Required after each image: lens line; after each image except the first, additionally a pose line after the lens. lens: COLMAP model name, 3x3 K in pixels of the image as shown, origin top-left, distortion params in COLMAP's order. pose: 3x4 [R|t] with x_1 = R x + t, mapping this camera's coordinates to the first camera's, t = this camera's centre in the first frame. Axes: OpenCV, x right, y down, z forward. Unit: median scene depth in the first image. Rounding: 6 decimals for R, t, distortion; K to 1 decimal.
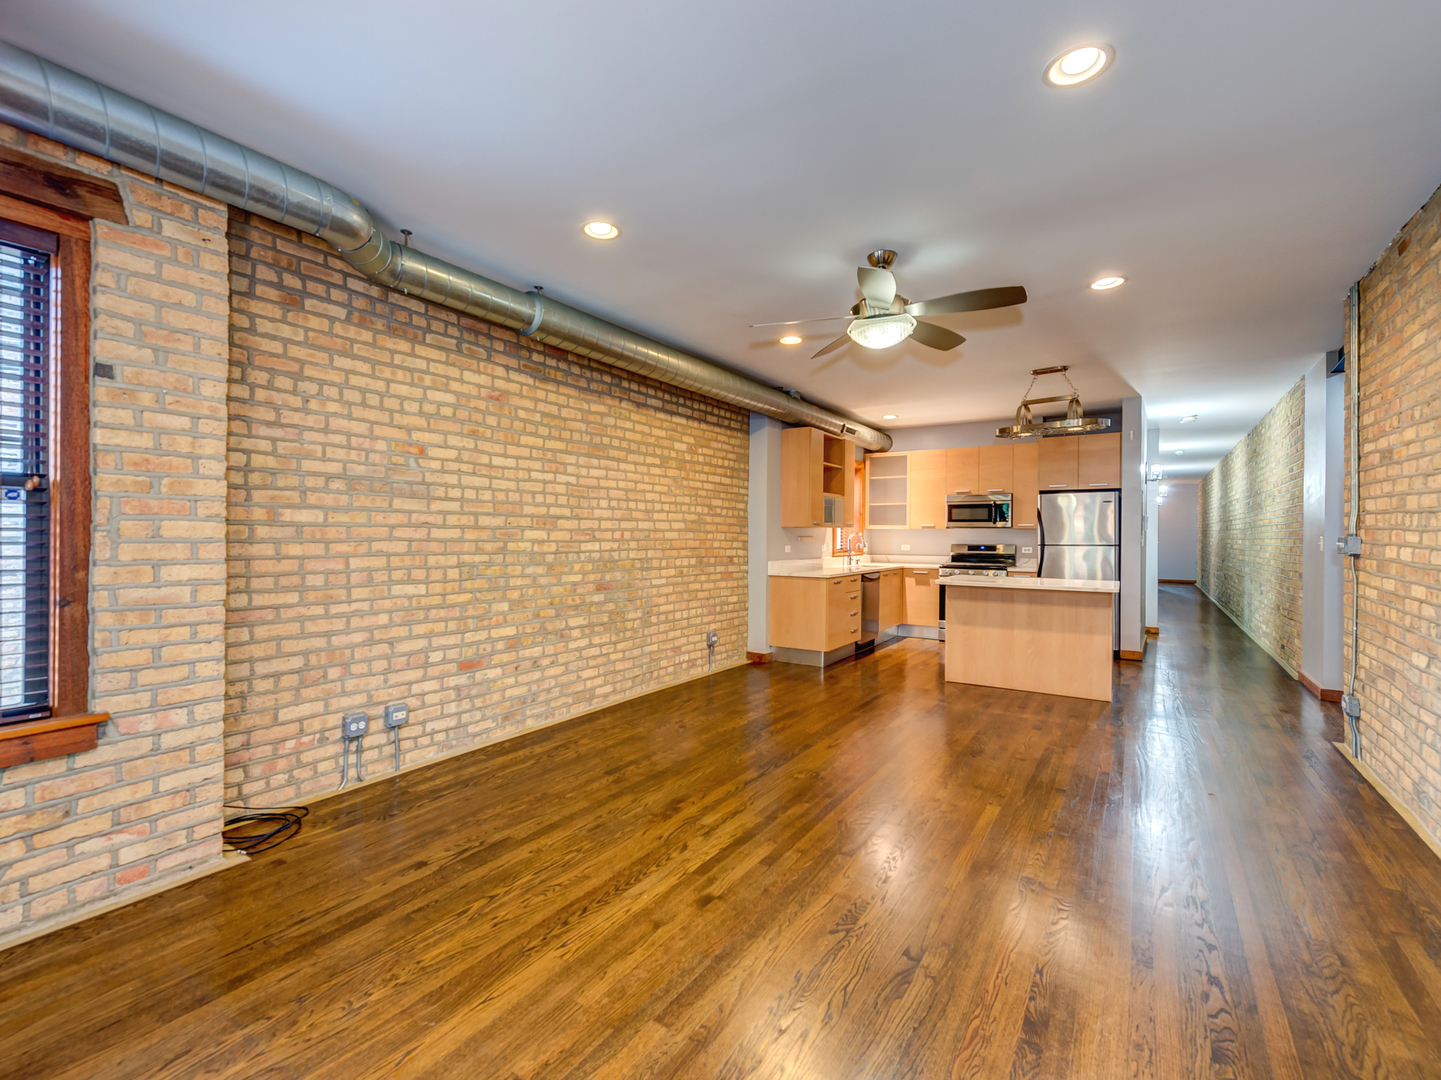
lens RADIAL K [[688.2, 0, 690.2], [0, 688.2, 532.8], [0, 0, 1]] dist [0.011384, -0.000629]
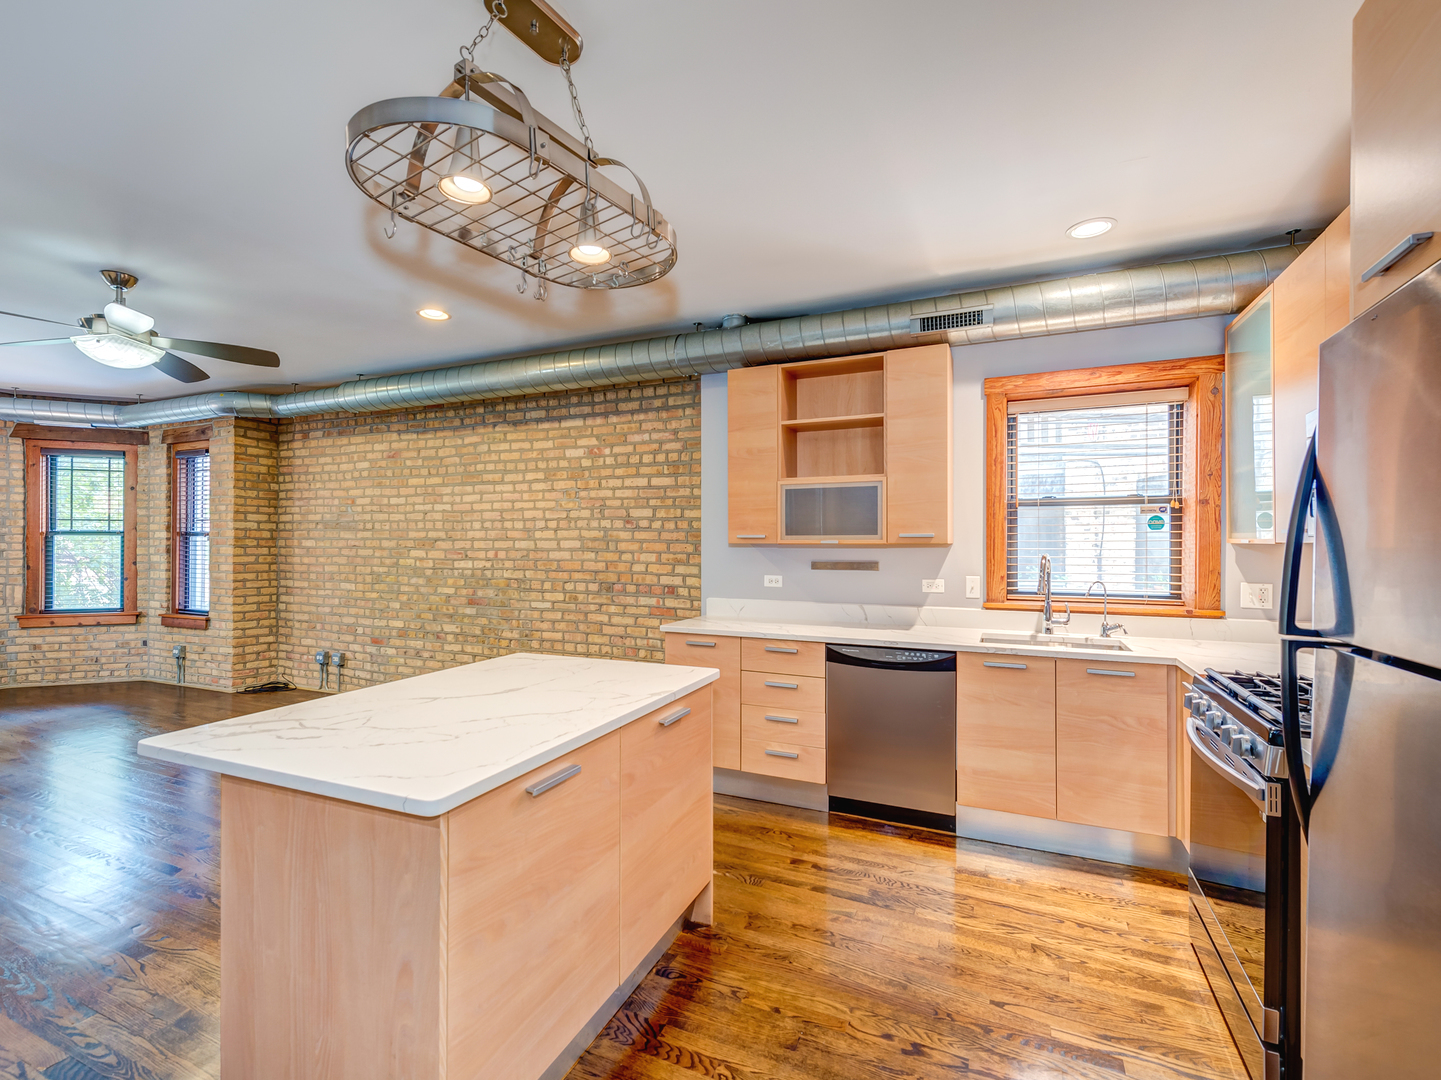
lens RADIAL K [[647.3, 0, 722.6], [0, 647.3, 544.0], [0, 0, 1]] dist [0.010882, -0.000034]
pose [[0.153928, -0.009561, -0.988036, 0.934650], [-0.001666, 0.999949, -0.009936, -0.003375], [0.988081, 0.003175, 0.153904, 1.208398]]
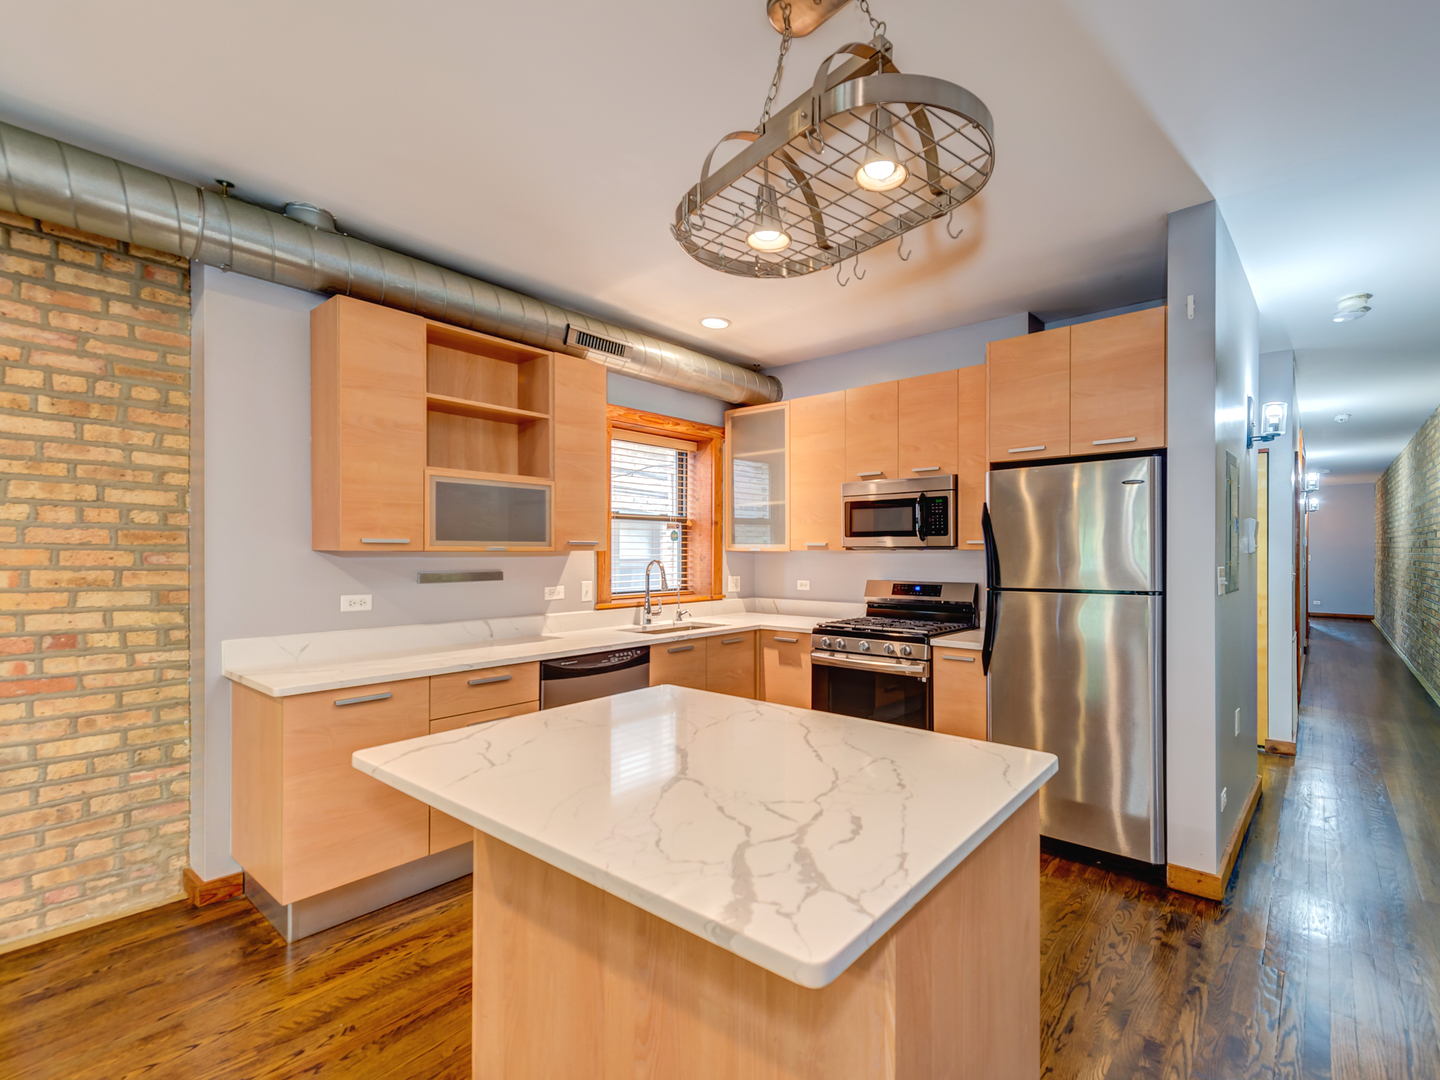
lens RADIAL K [[687.8, 0, 779.8], [0, 687.8, 552.5], [0, 0, 1]] dist [0.011384, -0.000629]
pose [[0.997202, -0.007581, -0.074363, 0.599288], [0.007578, 0.999971, -0.000330, -0.007191], [0.074363, -0.000235, 0.997231, 0.834230]]
